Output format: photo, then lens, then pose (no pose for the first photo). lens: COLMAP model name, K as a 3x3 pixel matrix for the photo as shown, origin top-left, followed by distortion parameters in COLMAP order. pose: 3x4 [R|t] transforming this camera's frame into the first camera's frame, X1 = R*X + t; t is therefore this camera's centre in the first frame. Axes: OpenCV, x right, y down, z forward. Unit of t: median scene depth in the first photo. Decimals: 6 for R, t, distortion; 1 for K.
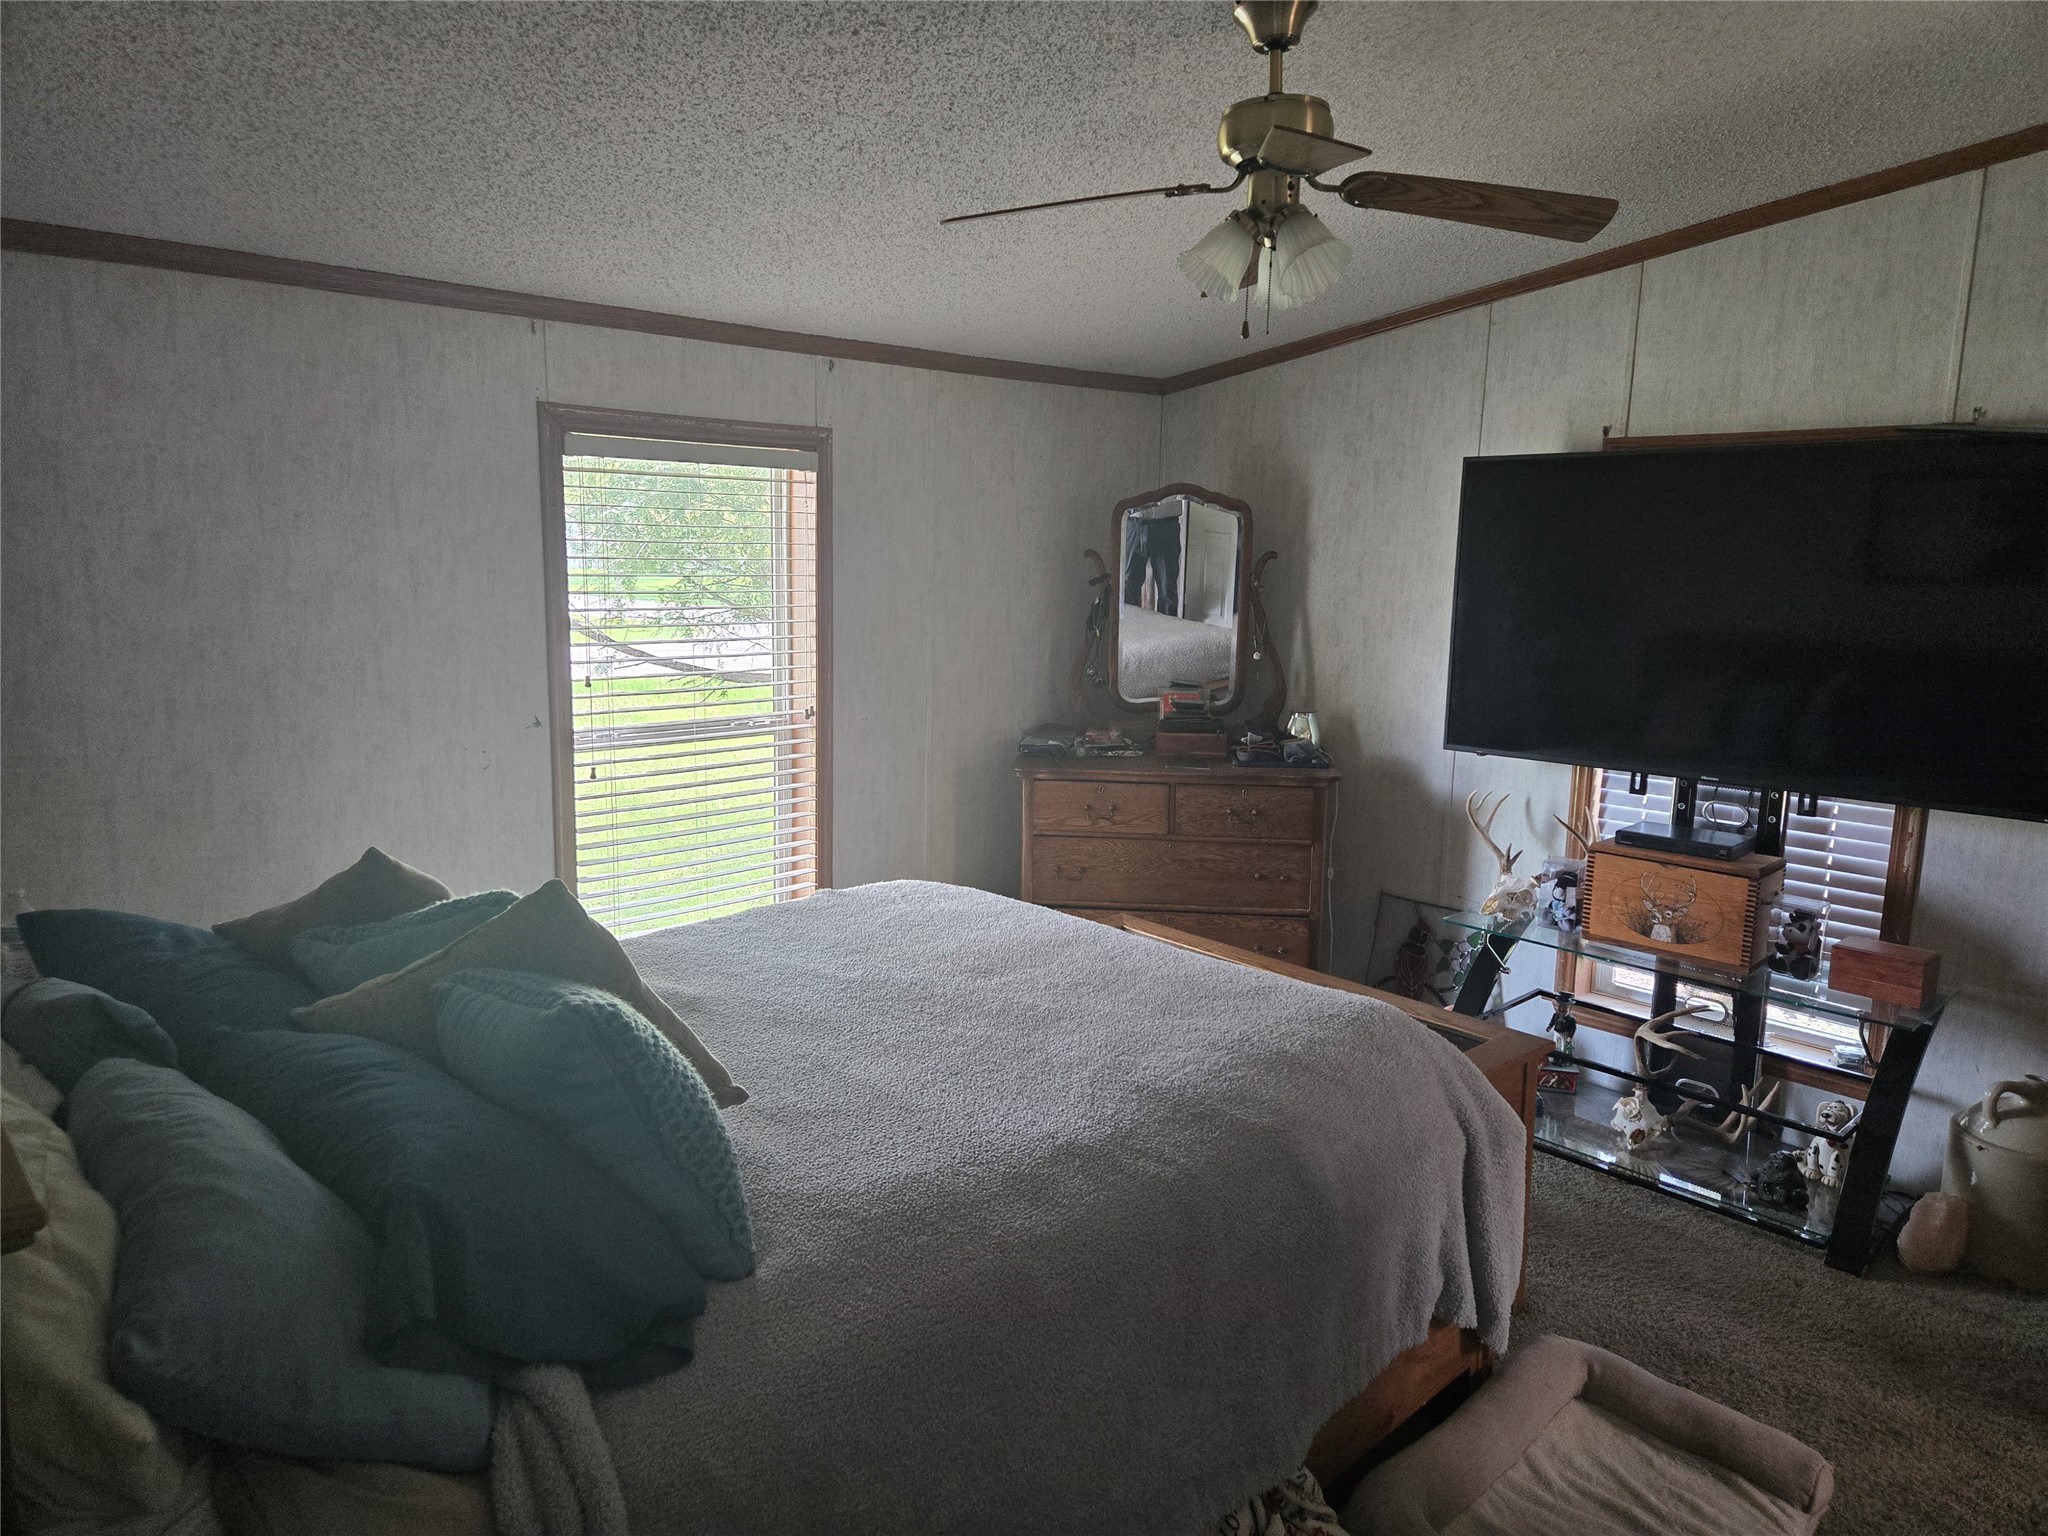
lens RADIAL K [[1370.0, 0, 1024.9], [0, 1370.0, 779.1], [0, 0, 1]] dist [0.103445, -0.082821]
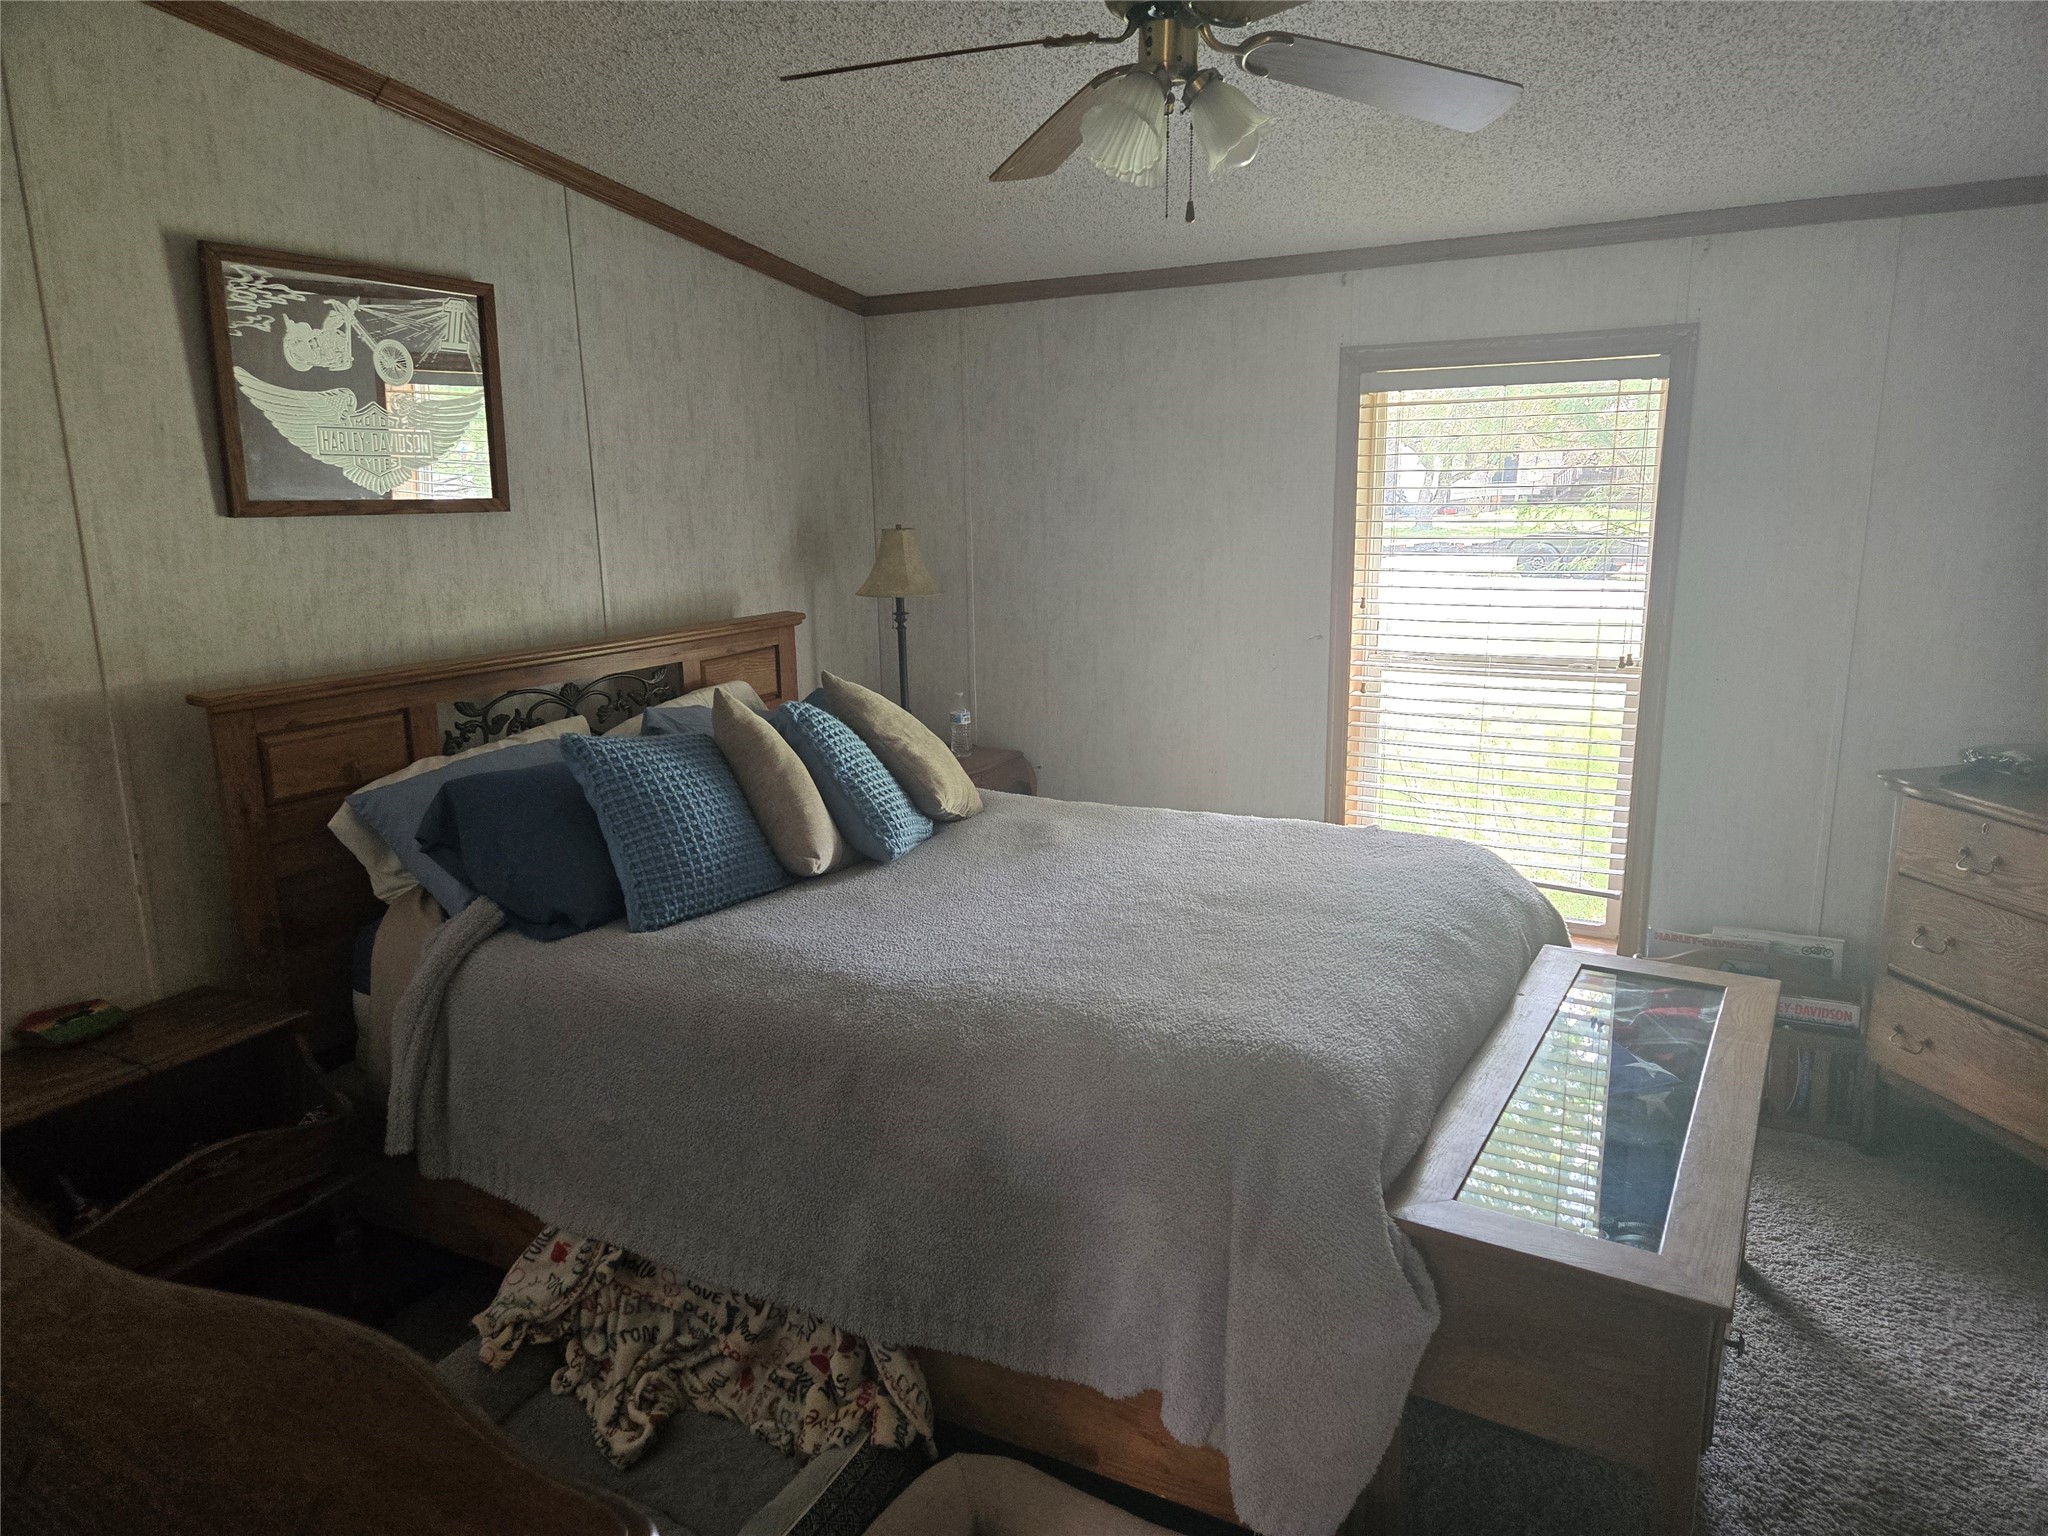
lens RADIAL K [[1370.0, 0, 1024.9], [0, 1370.0, 779.1], [0, 0, 1]] dist [0.103445, -0.082821]
pose [[0.298954, 0.185640, -0.936036, 0.669629], [-0.148538, 0.977992, 0.146520, -0.056738], [0.942636, 0.095234, 0.319949, 0.429892]]
